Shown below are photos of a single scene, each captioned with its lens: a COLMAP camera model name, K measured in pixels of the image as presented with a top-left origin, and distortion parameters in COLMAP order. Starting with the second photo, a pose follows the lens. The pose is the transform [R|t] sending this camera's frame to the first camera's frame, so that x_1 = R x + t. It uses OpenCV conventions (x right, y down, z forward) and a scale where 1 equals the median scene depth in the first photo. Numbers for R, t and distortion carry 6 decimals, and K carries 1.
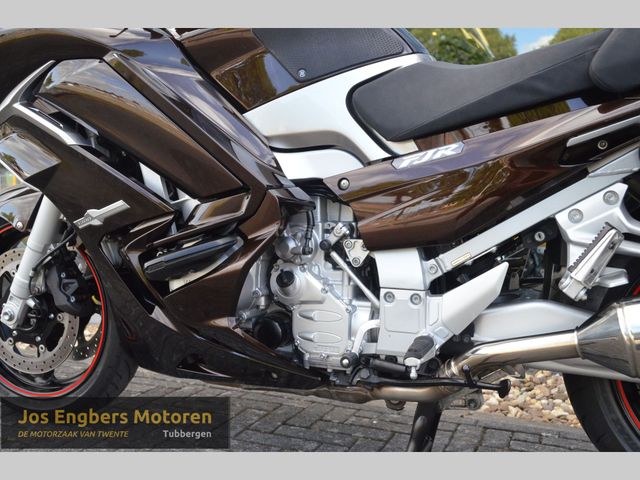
lens RADIAL K [[639.7, 0, 328.7], [0, 639.7, 243.9], [0, 0, 1]] dist [-0.023526, 0.000000]
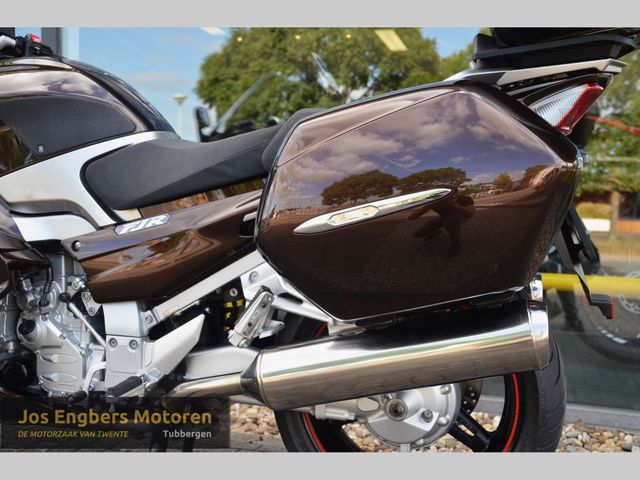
lens RADIAL K [[702.7, 0, 333.6], [0, 702.7, 243.0], [0, 0, 1]] dist [0.010606, 0.000000]
pose [[0.994684, 0.003059, 0.102930, 0.355611], [-0.001819, 0.999925, -0.012141, -0.083247], [-0.102959, 0.011889, 0.994615, -0.321756]]
